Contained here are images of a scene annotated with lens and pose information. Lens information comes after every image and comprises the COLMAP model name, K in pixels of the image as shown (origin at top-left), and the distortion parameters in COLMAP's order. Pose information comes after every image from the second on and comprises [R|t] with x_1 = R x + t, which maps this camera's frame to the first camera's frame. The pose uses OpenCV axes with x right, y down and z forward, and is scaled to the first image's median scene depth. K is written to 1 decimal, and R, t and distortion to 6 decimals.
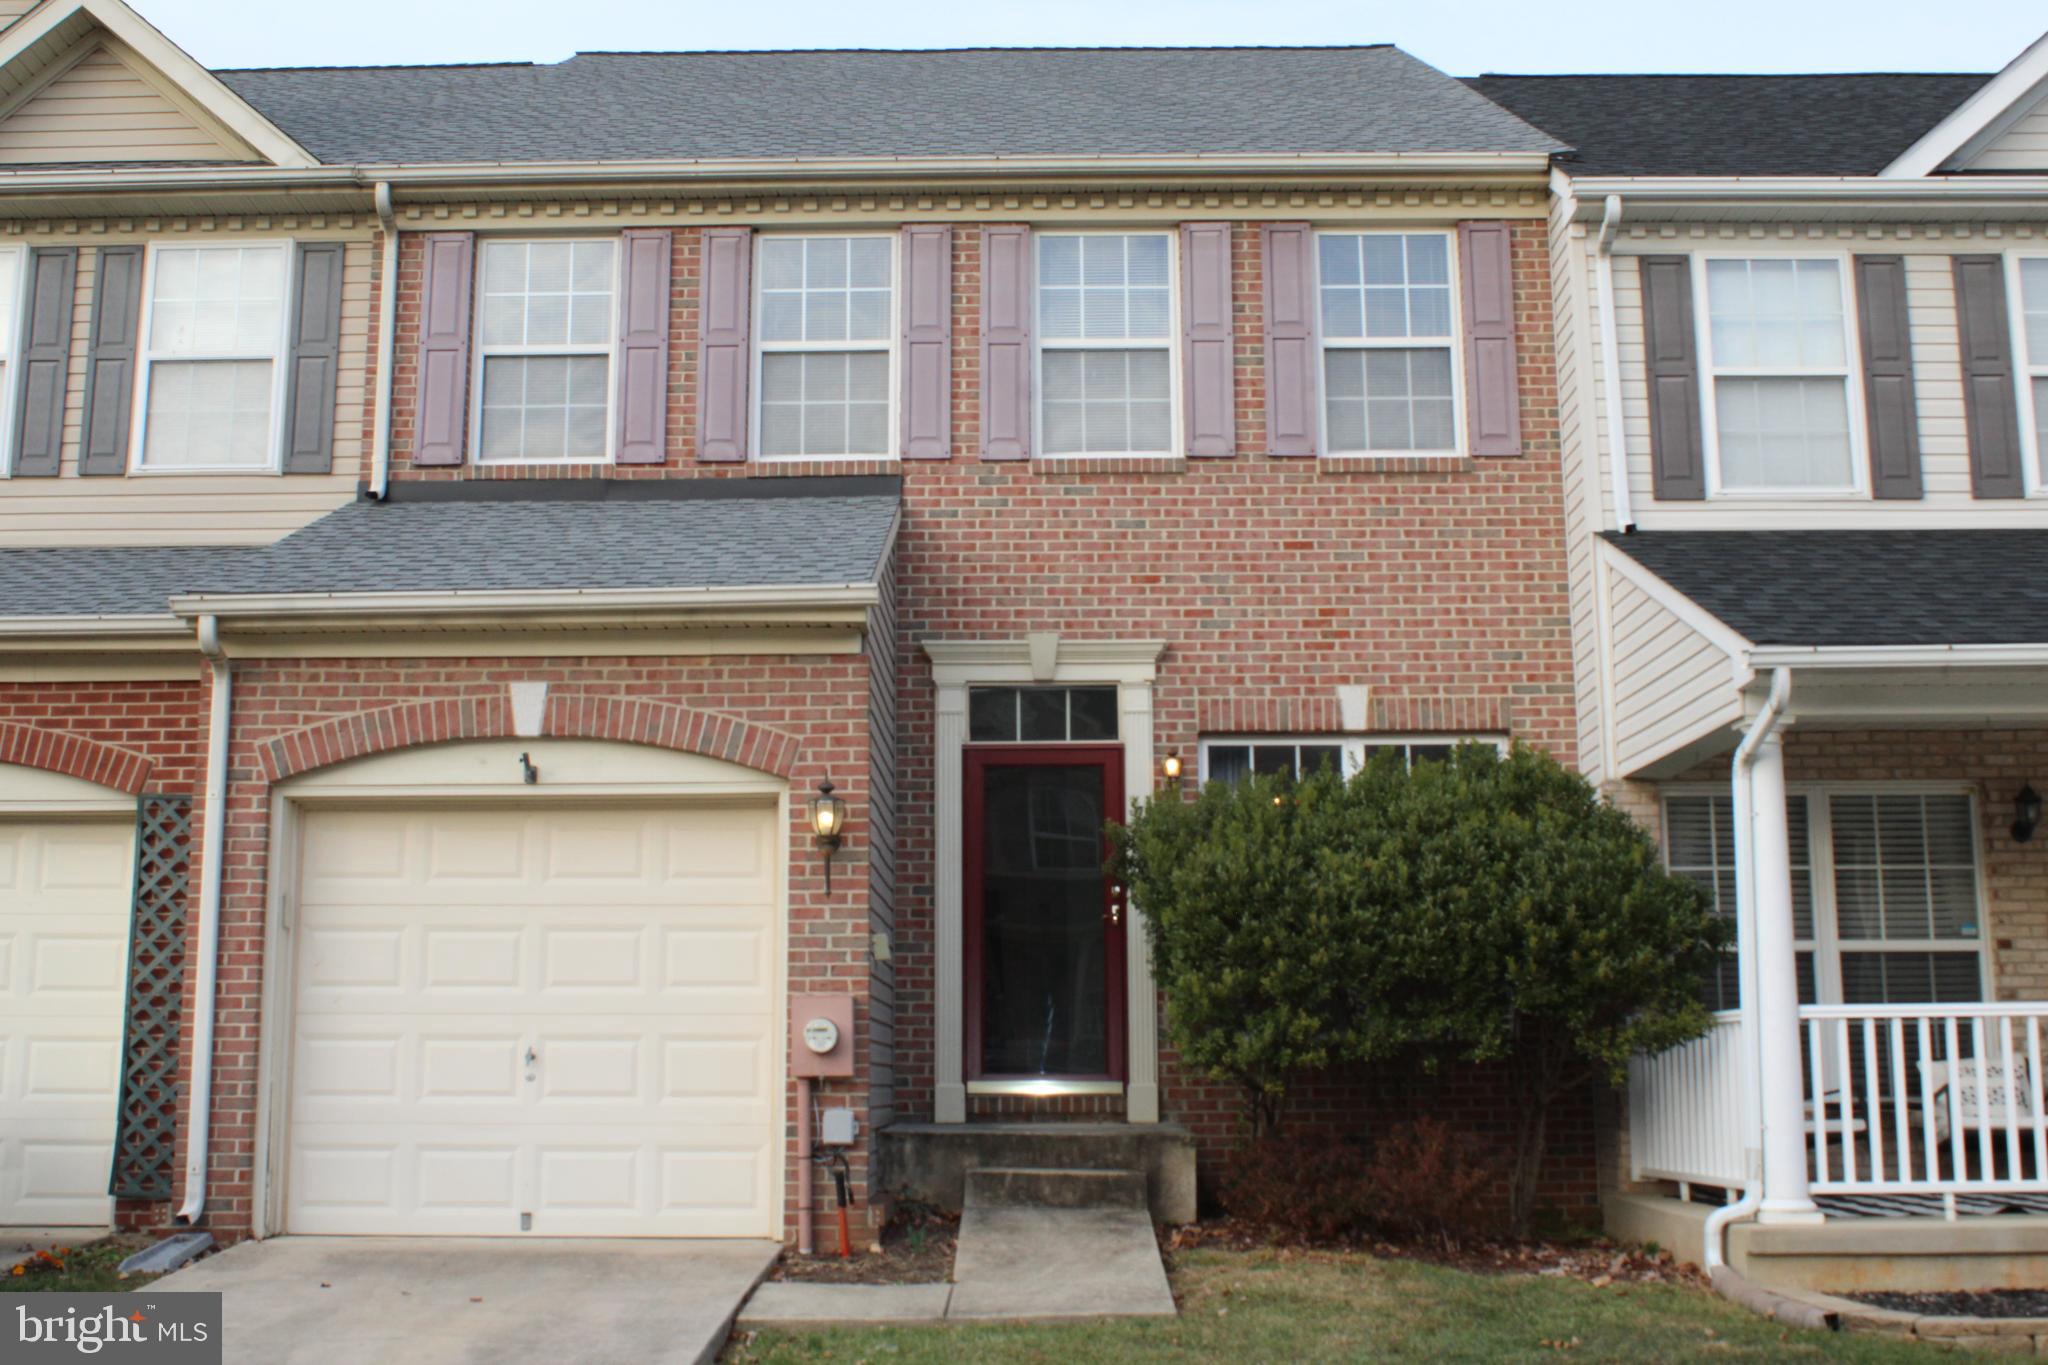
lens RADIAL K [[2332.9, 0, 1021.2], [0, 2332.9, 637.0], [0, 0, 1]] dist [-0.113780, 0.170130]
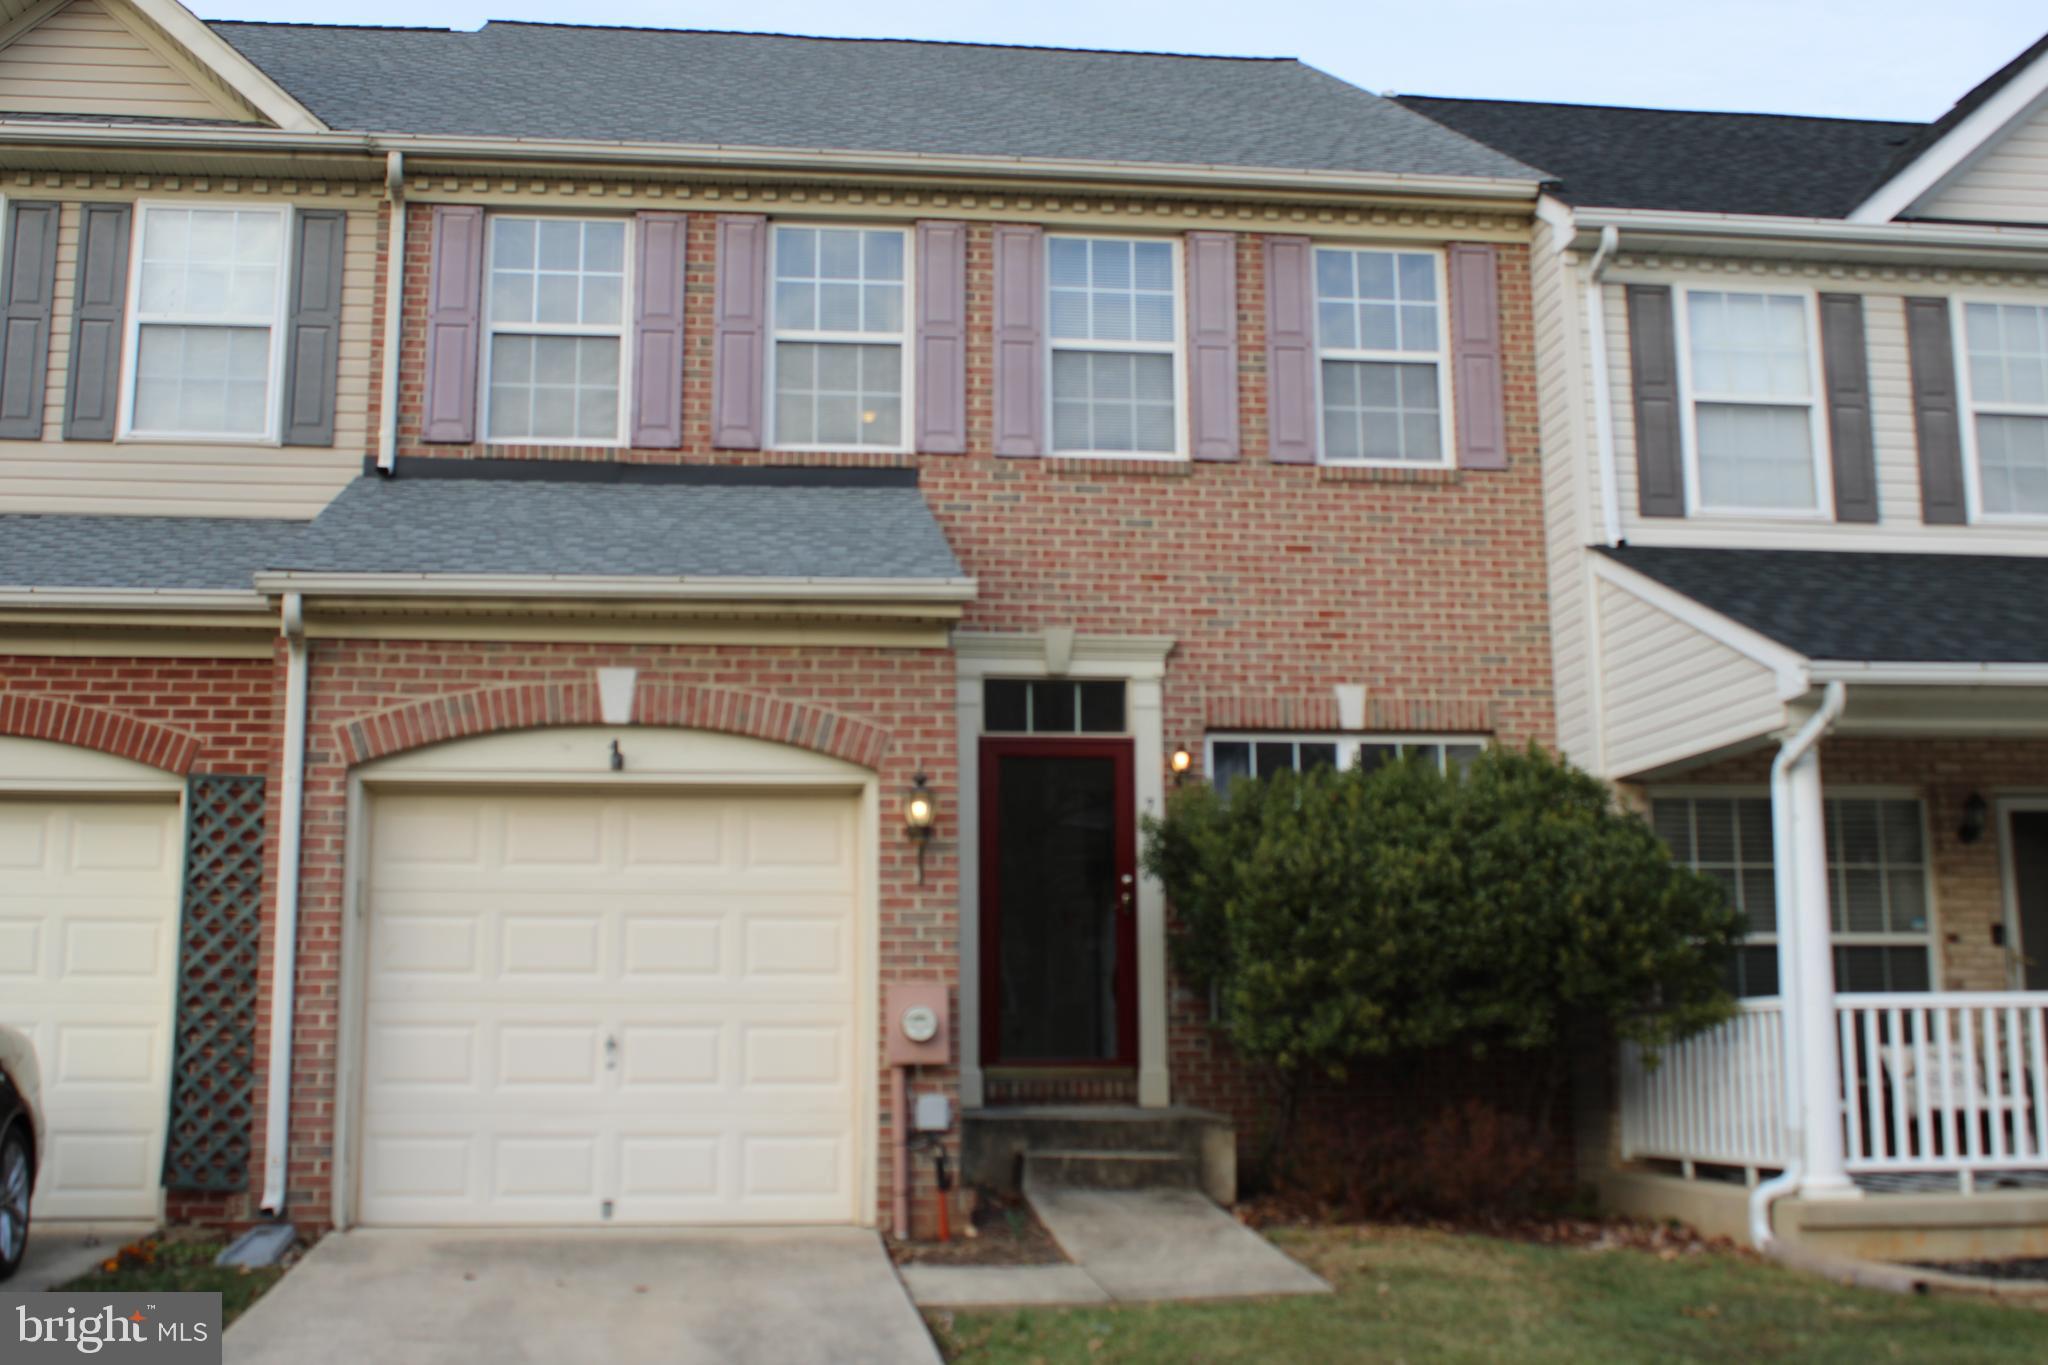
lens RADIAL K [[2336.4, 0, 998.0], [0, 2336.4, 621.2], [0, 0, 1]] dist [-0.116349, 0.186982]
pose [[0.990451, 0.024451, 0.135682, -0.158497], [-0.024836, 0.999691, 0.001144, -0.005112], [-0.135612, -0.004503, 0.990752, -0.010364]]
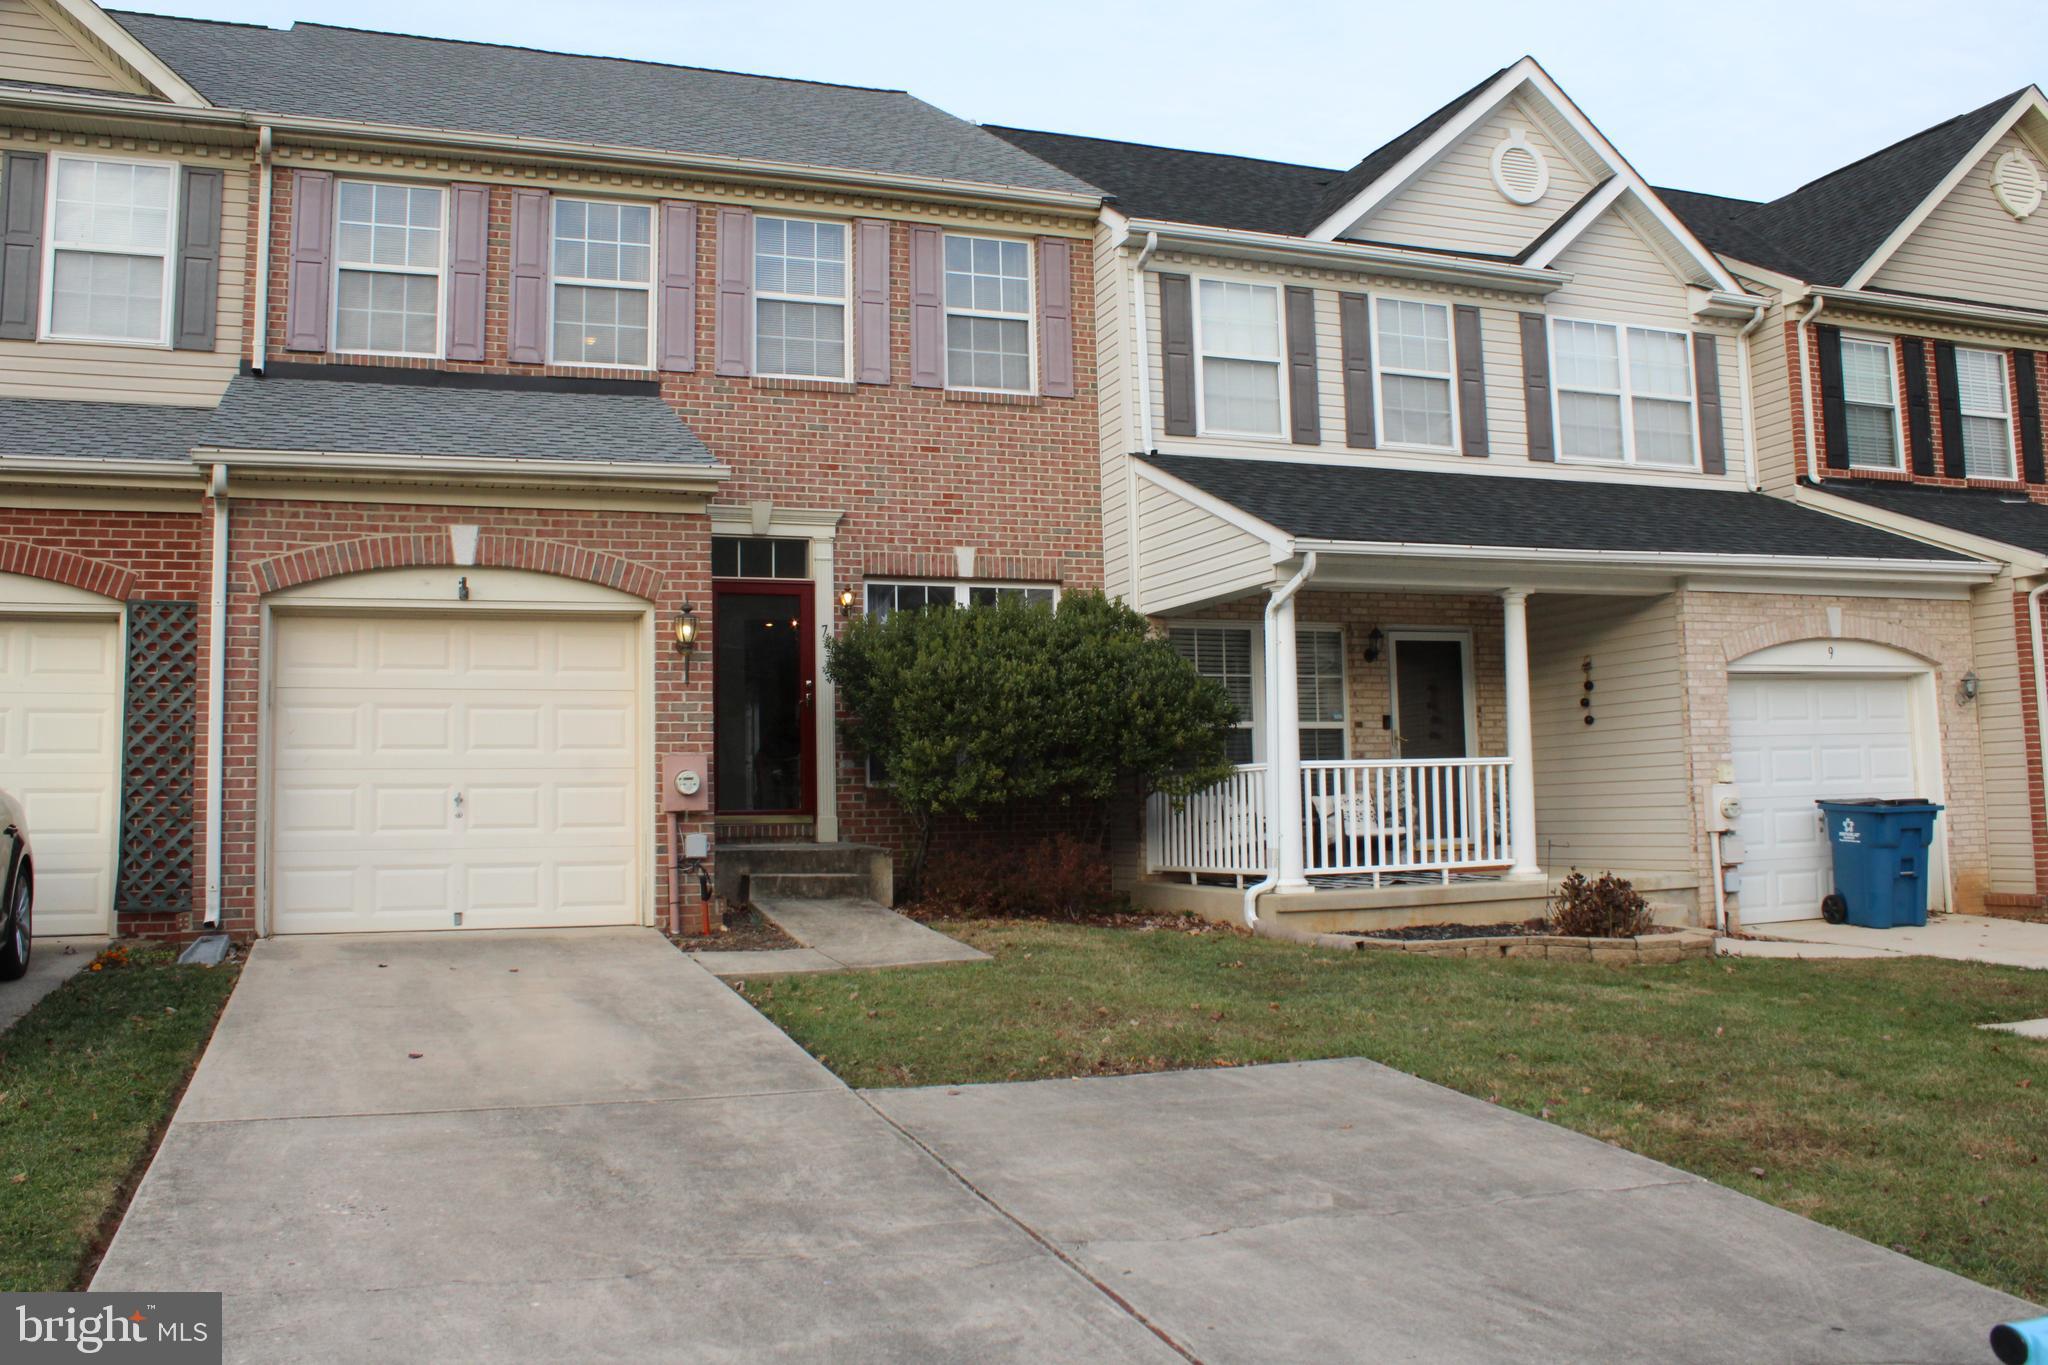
lens RADIAL K [[1740.2, 0, 993.6], [0, 1740.2, 634.1], [0, 0, 1]] dist [-0.164998, 0.161066]
pose [[0.933127, 0.022099, 0.358866, -0.239301], [-0.050656, 0.996234, 0.070367, -0.002656], [-0.355960, -0.083840, 0.930733, -0.037328]]
